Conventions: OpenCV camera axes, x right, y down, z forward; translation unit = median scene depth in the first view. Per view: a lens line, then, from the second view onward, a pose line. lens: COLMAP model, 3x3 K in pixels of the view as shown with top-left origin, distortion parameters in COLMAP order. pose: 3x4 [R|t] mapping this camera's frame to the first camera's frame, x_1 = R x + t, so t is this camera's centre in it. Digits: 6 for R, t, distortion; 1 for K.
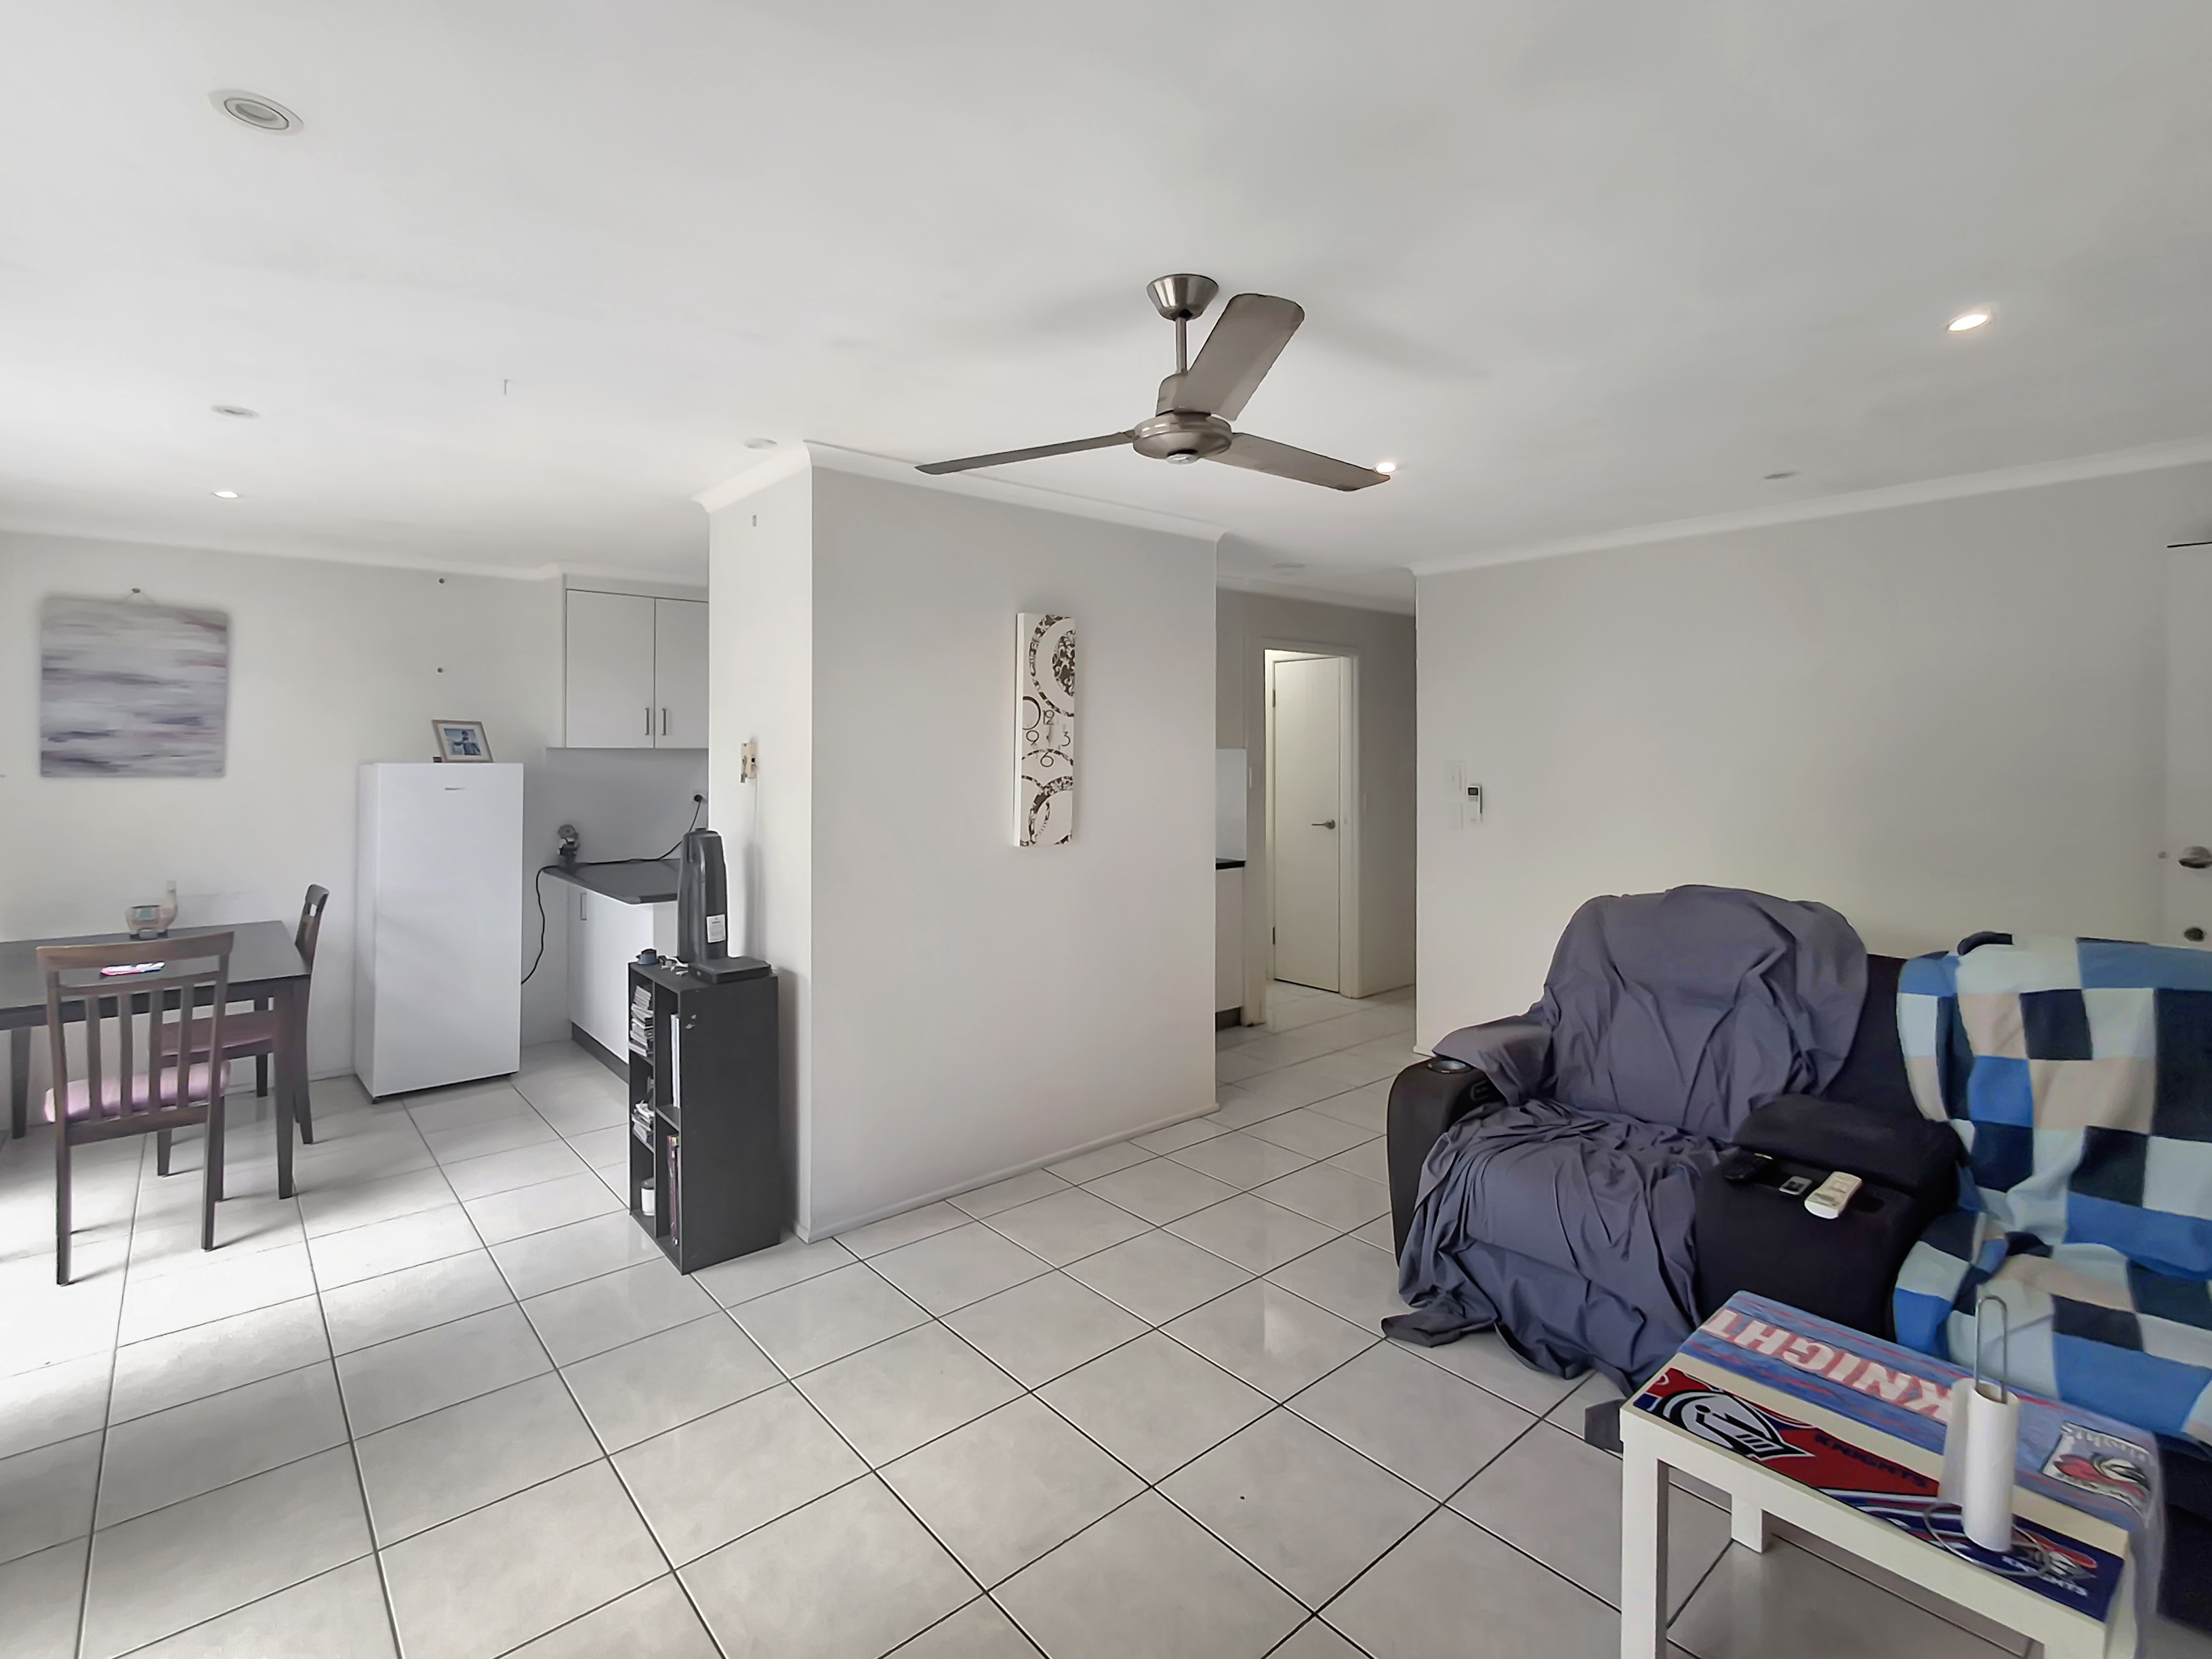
lens RADIAL K [[1053.2, 0, 1106.0], [0, 1053.2, 829.5], [0, 0, 1]] dist [0.012623, 0.000338]
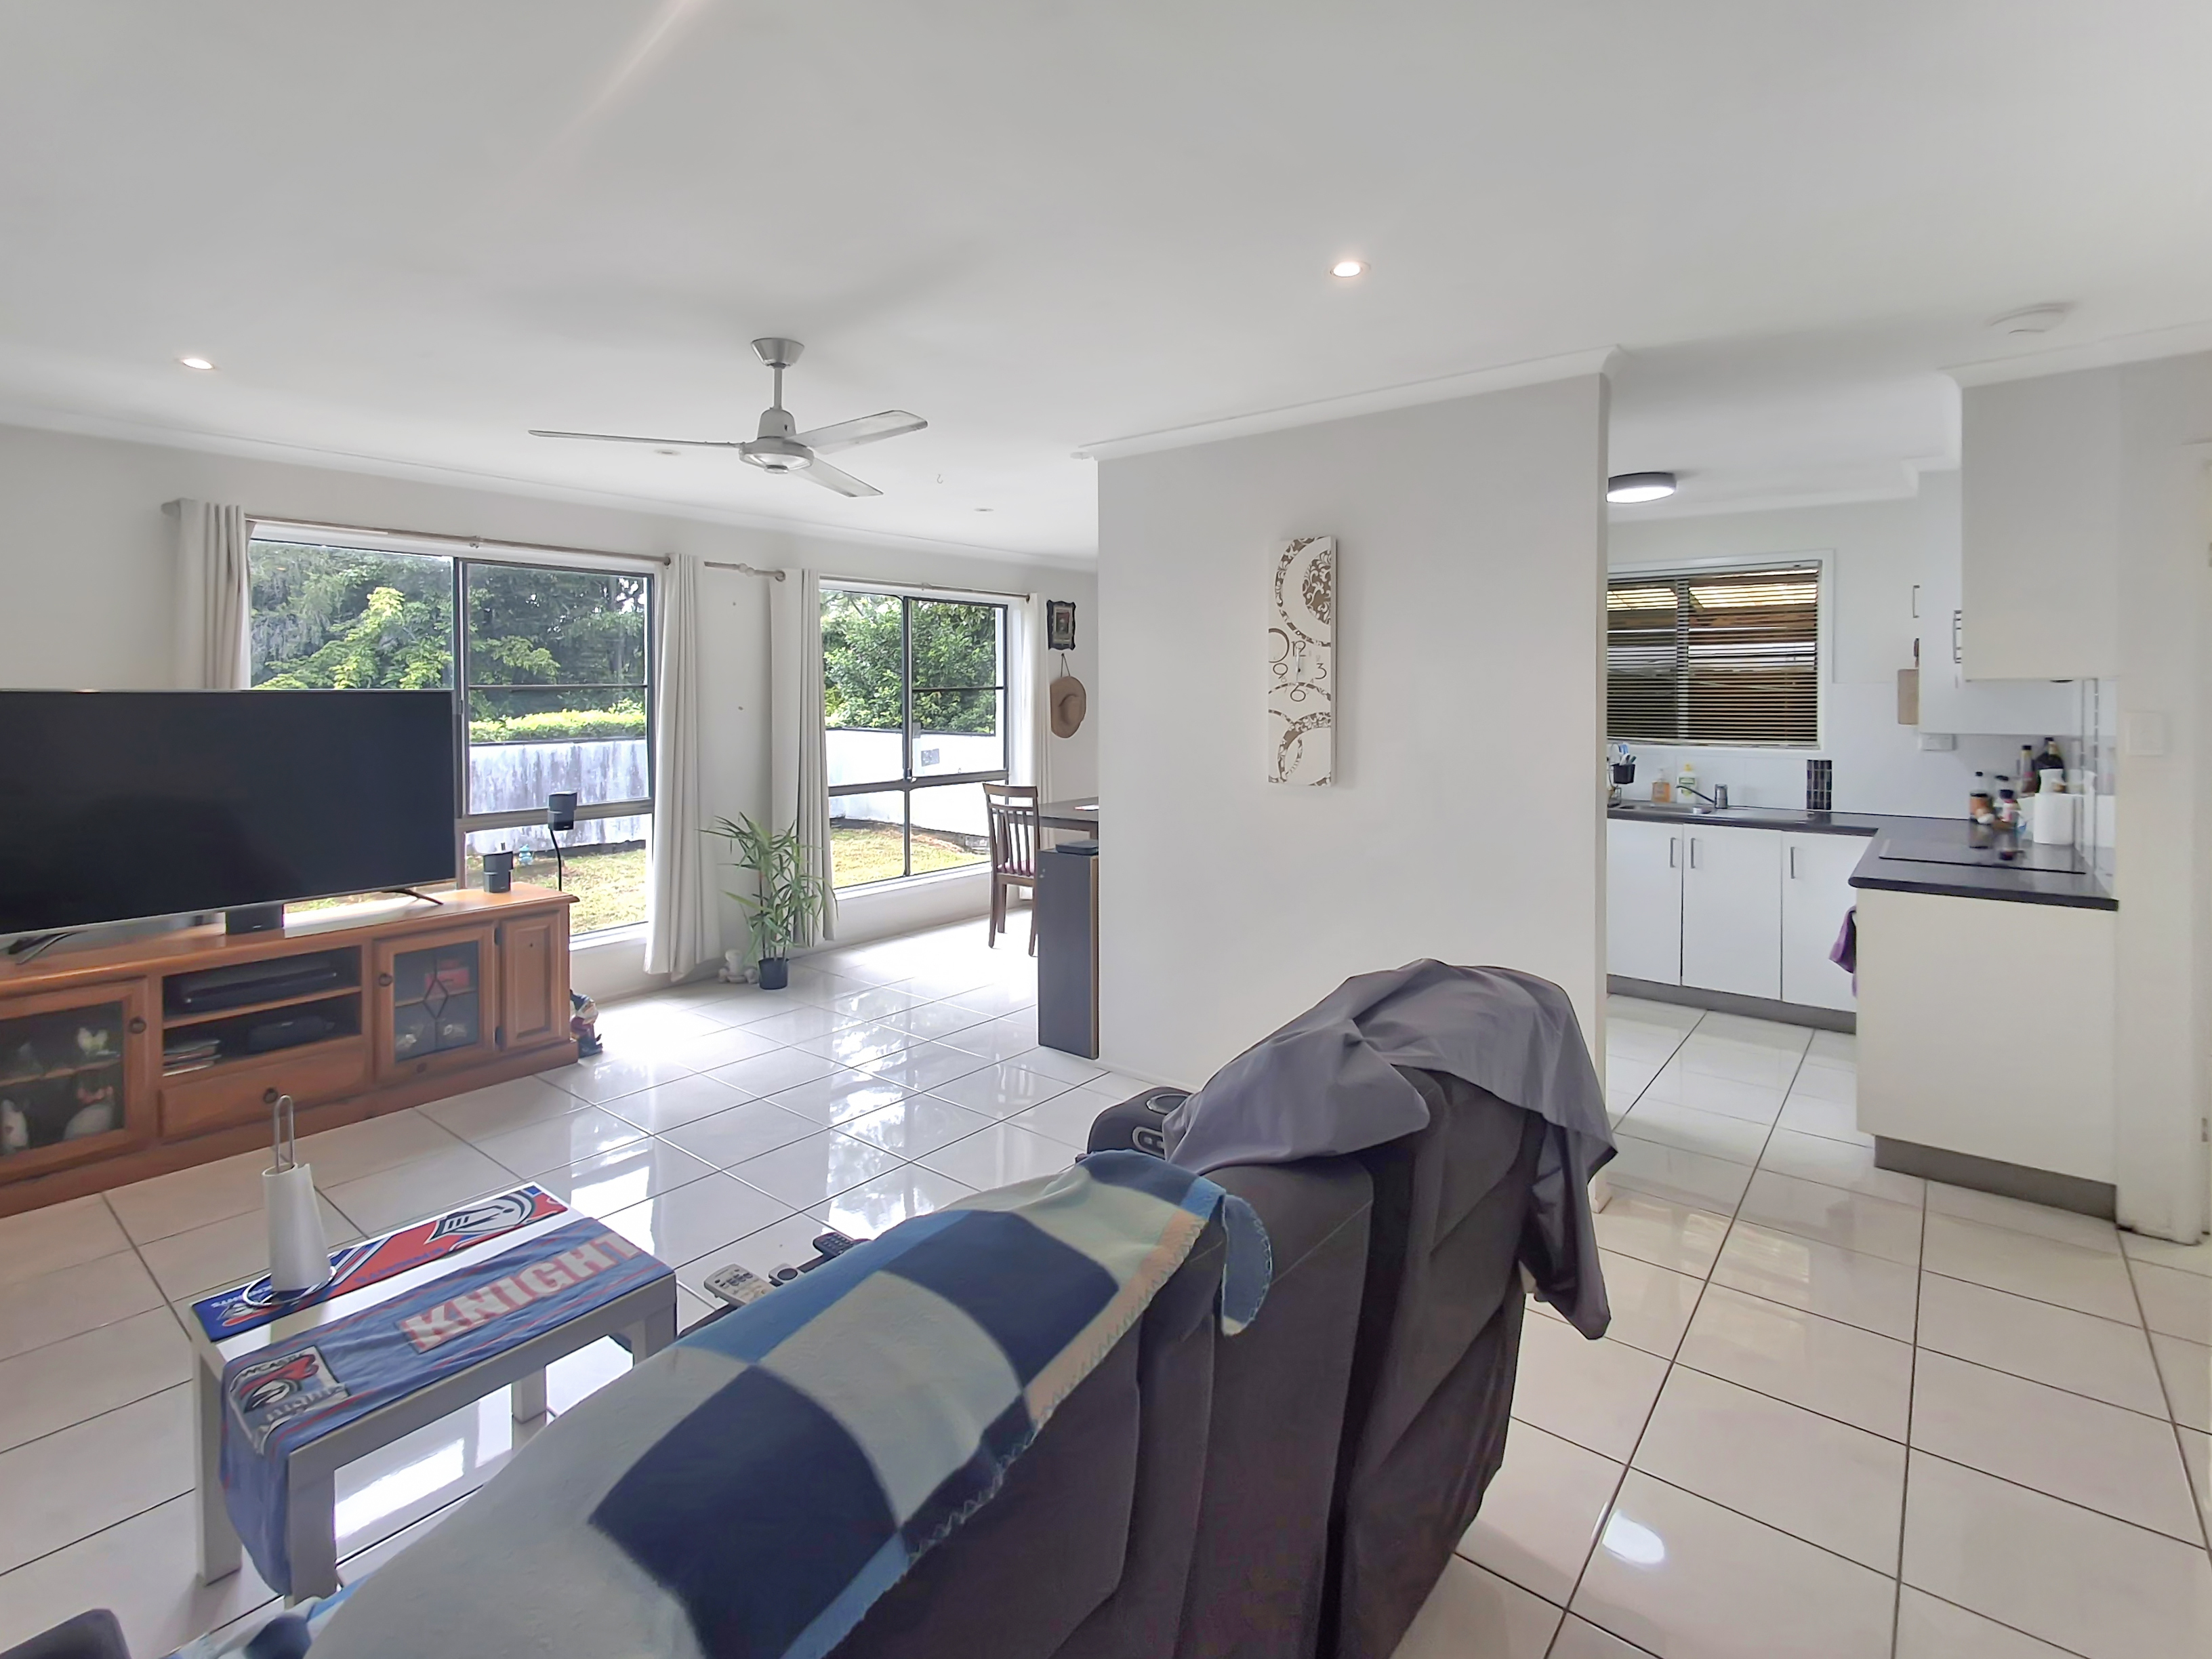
lens RADIAL K [[1060.4, 0, 1098.5], [0, 1060.4, 802.2], [0, 0, 1]] dist [-0.000427, -0.000280]
pose [[0.175249, 0.100999, -0.979330, 0.856663], [-0.078932, 0.992963, 0.088280, -0.039934], [0.981355, 0.061829, 0.181988, 0.662267]]
